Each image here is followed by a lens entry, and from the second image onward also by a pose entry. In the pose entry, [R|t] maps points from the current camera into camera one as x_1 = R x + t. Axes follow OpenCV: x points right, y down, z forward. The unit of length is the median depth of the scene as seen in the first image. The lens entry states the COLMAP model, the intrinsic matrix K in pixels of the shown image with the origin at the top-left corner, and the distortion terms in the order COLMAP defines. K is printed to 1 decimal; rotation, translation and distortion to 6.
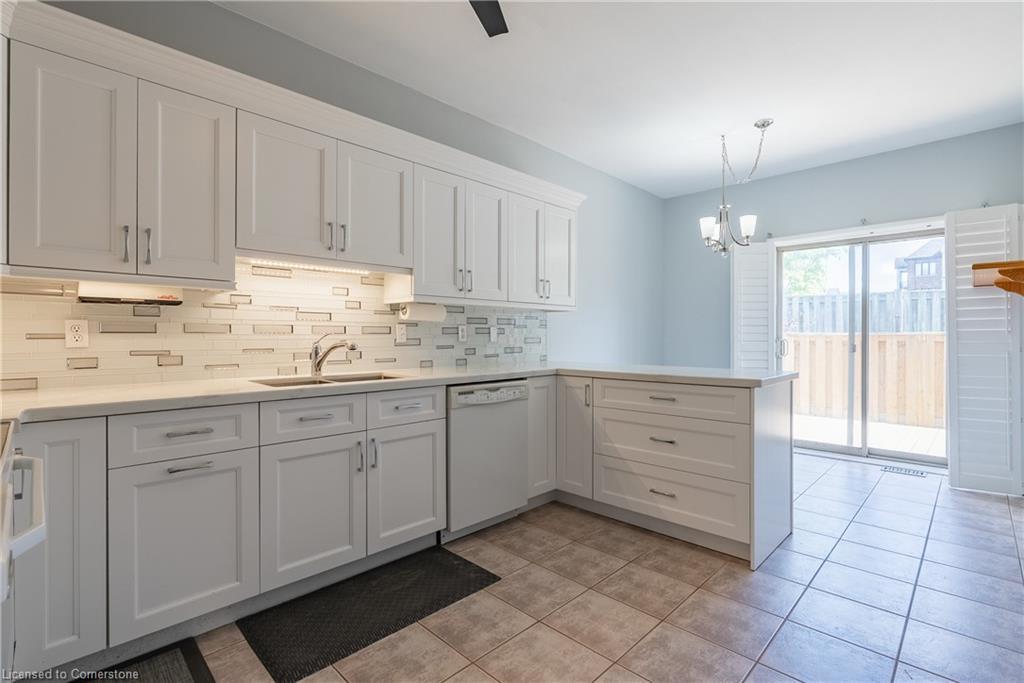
lens RADIAL K [[472.6, 0, 504.8], [0, 472.6, 338.3], [0, 0, 1]] dist [-0.003784, 0.000905]
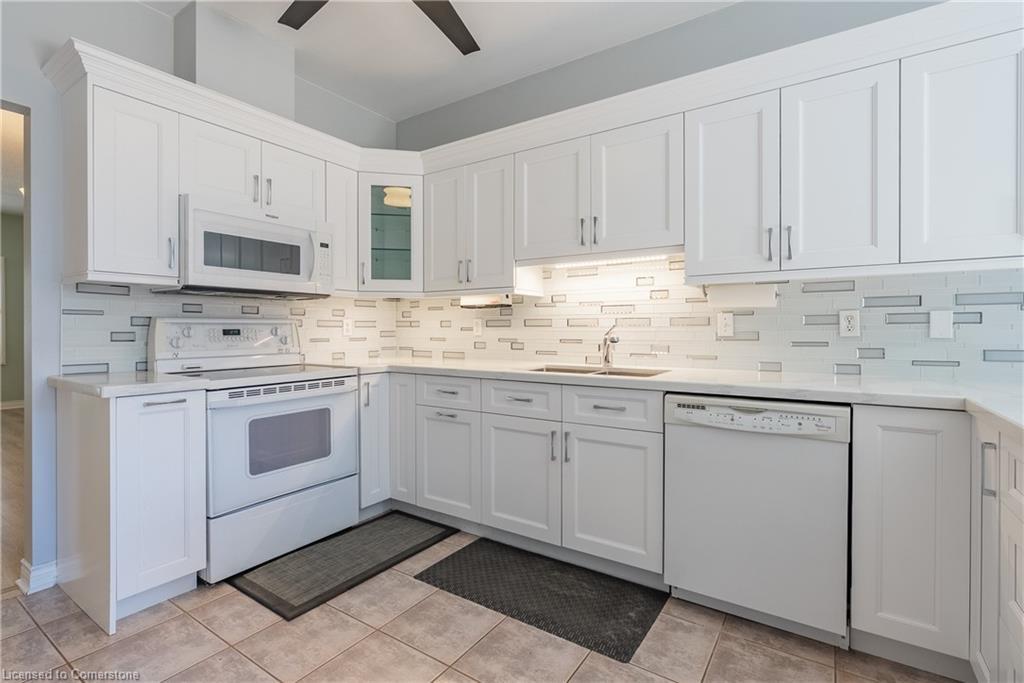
lens RADIAL K [[472.6, 0, 503.1], [0, 472.6, 330.5], [0, 0, 1]] dist [-0.003784, 0.000905]
pose [[0.205038, 0.003508, -0.978748, 0.550905], [-0.001777, 0.999993, 0.003212, -0.002660], [0.978752, 0.001080, 0.205043, 0.553346]]
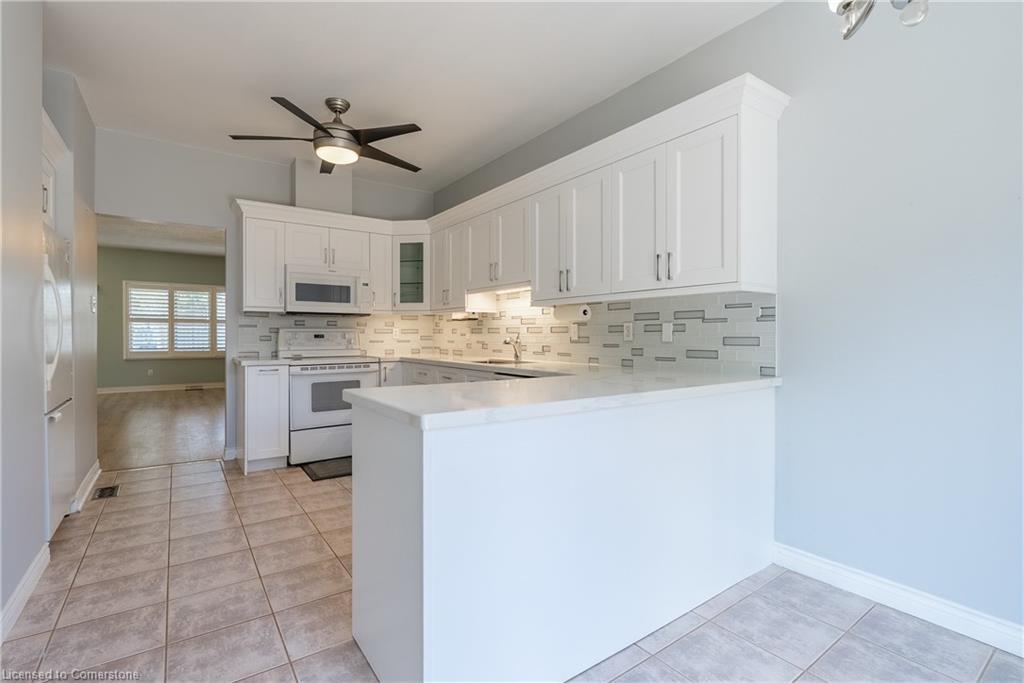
lens RADIAL K [[472.6, 0, 513.1], [0, 472.6, 337.1], [0, 0, 1]] dist [-0.003784, 0.000905]
pose [[-0.161293, 0.005936, -0.986889, 1.092076], [-0.003499, 0.999972, 0.006586, -0.006103], [0.986900, 0.004516, -0.161268, 1.205599]]
